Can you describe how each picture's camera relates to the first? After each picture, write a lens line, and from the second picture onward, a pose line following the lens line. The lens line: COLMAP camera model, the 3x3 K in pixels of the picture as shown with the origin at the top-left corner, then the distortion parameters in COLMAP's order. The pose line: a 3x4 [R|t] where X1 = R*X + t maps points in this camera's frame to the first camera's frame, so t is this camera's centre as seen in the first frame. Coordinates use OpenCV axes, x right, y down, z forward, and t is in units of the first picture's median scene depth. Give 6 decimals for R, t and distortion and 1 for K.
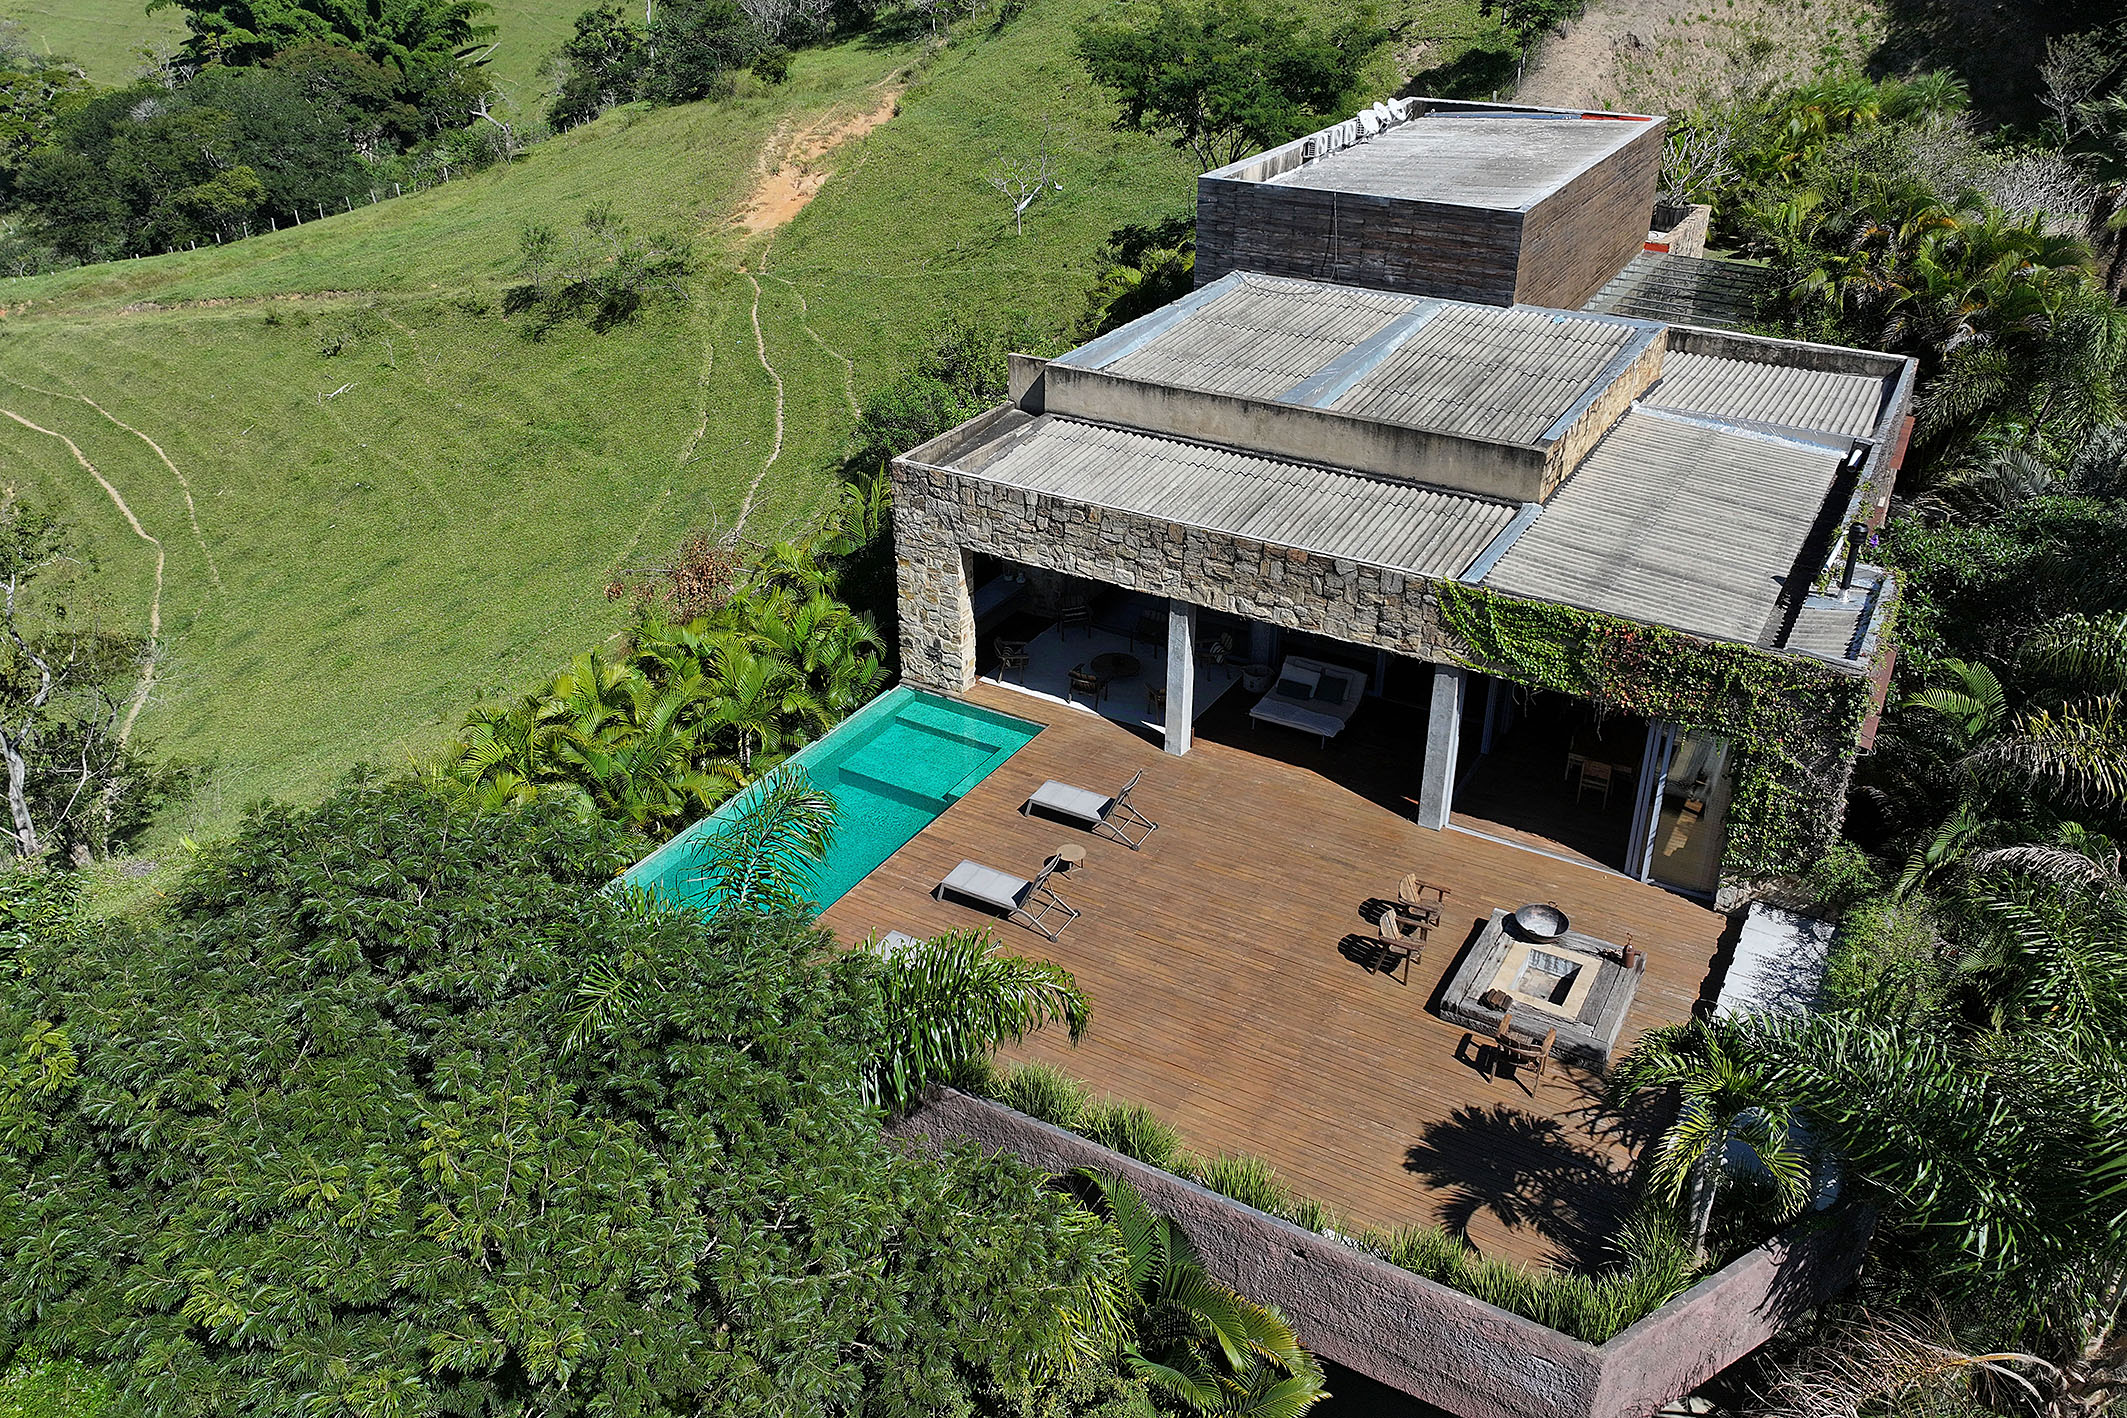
lens RADIAL K [[1647.6, 0, 1066.9], [0, 1647.6, 619.1], [0, 0, 1]] dist [-0.001598, 0.000989]
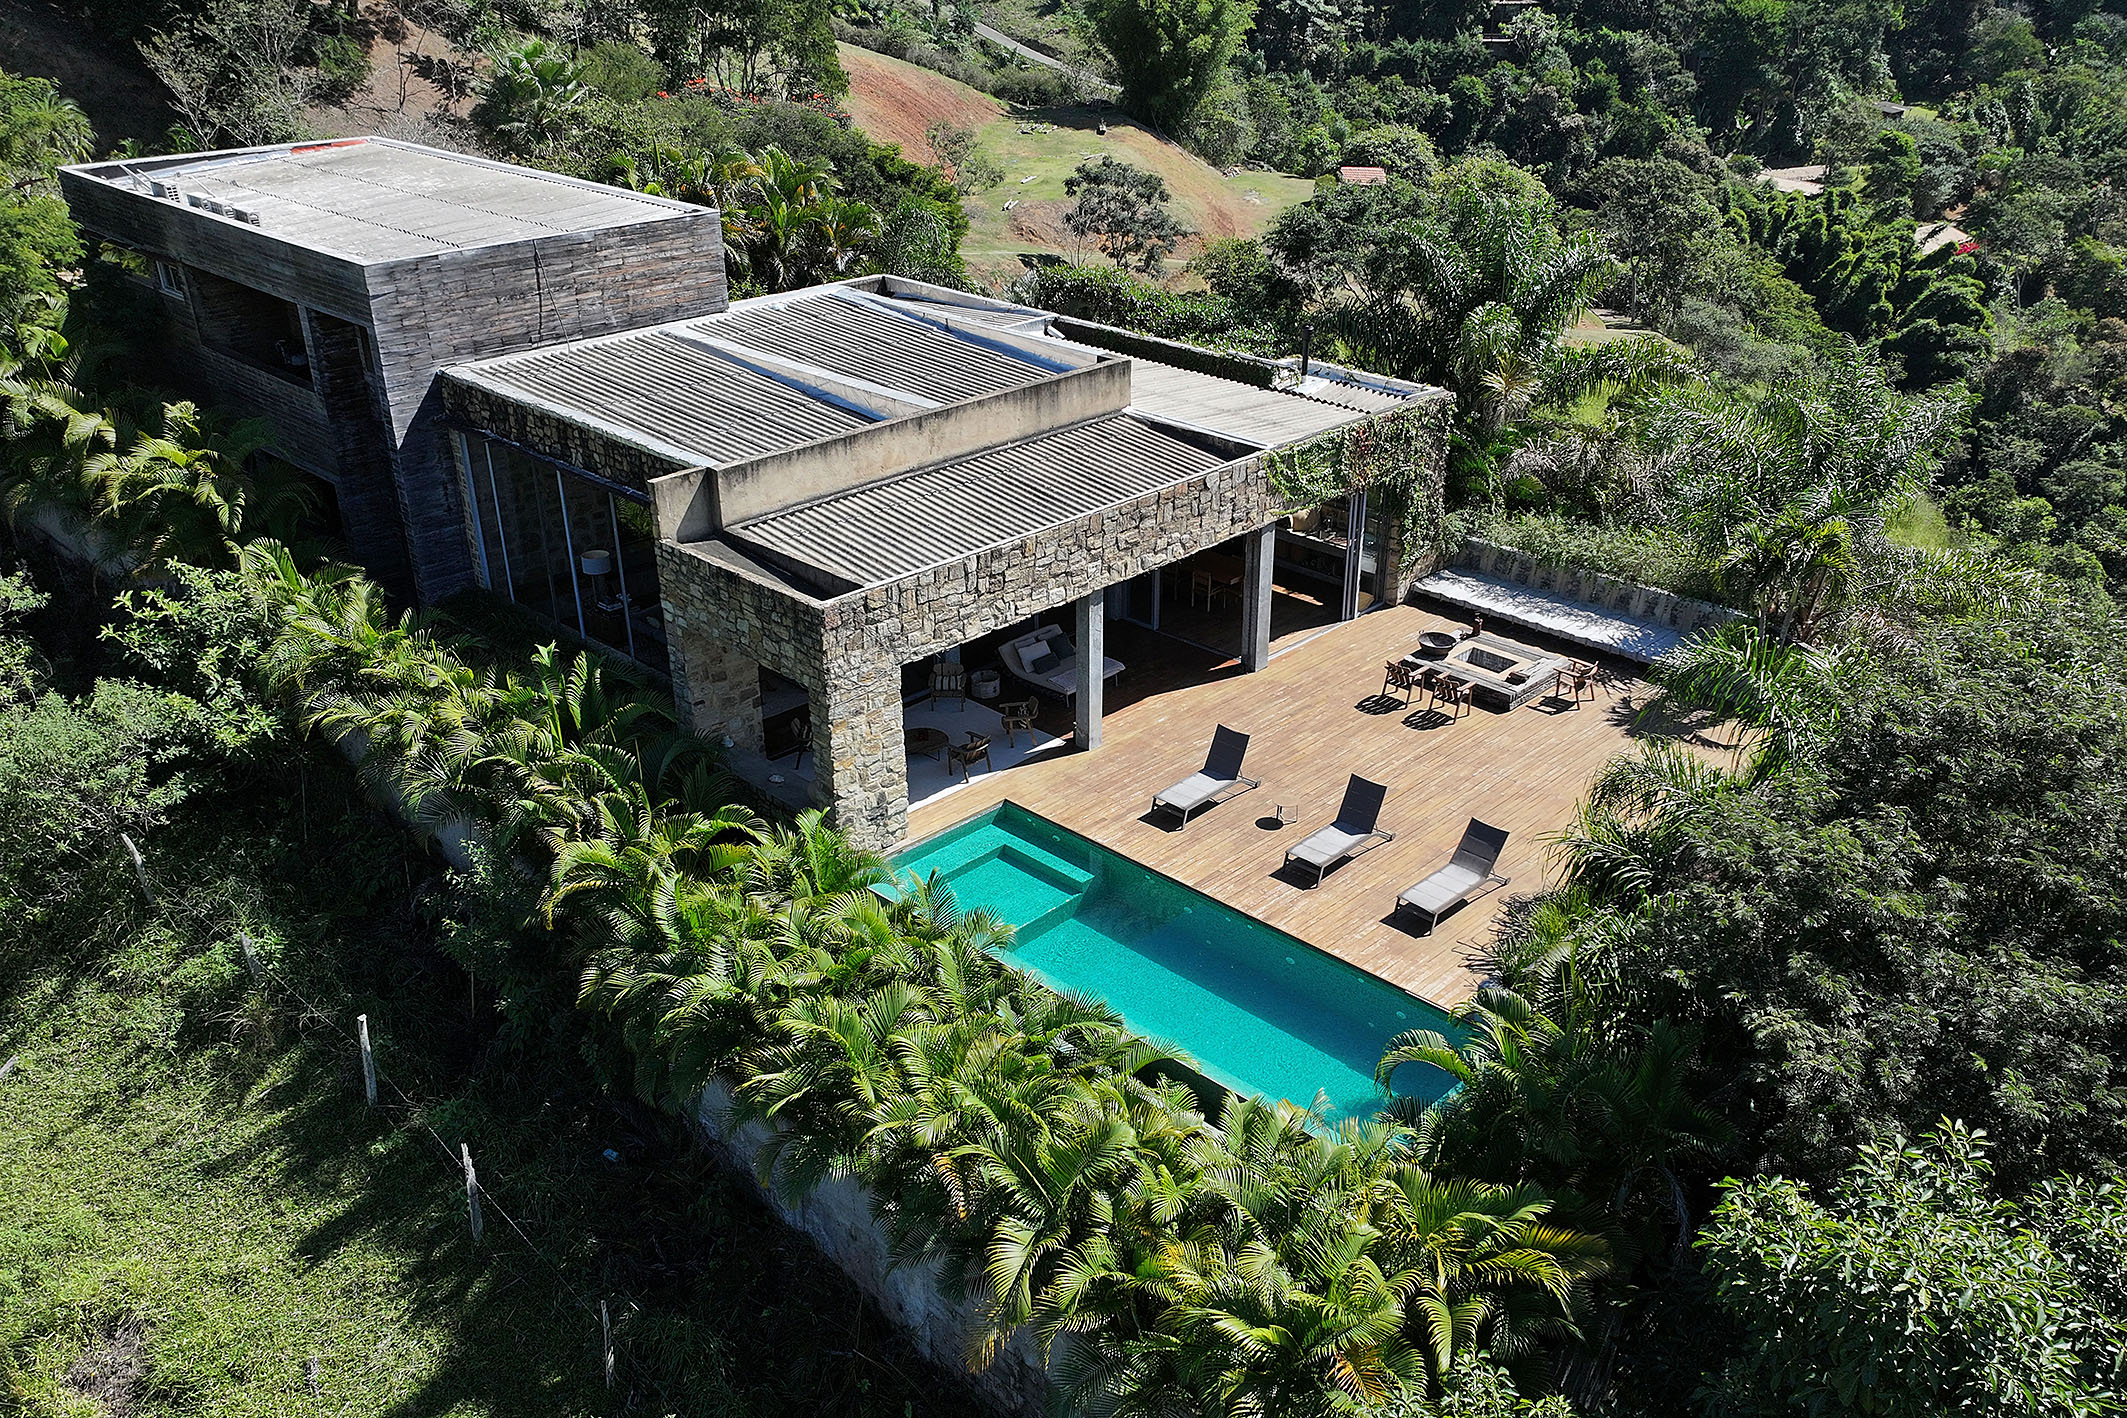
lens RADIAL K [[1734.4, 0, 1119.3], [0, 1734.4, 778.4], [0, 0, 1]] dist [0.003610, 0.000919]
pose [[0.220024, -0.460538, 0.859938, -0.879257], [0.415073, 0.841957, 0.344707, -0.269942], [-0.882782, 0.281093, 0.376408, 0.609387]]
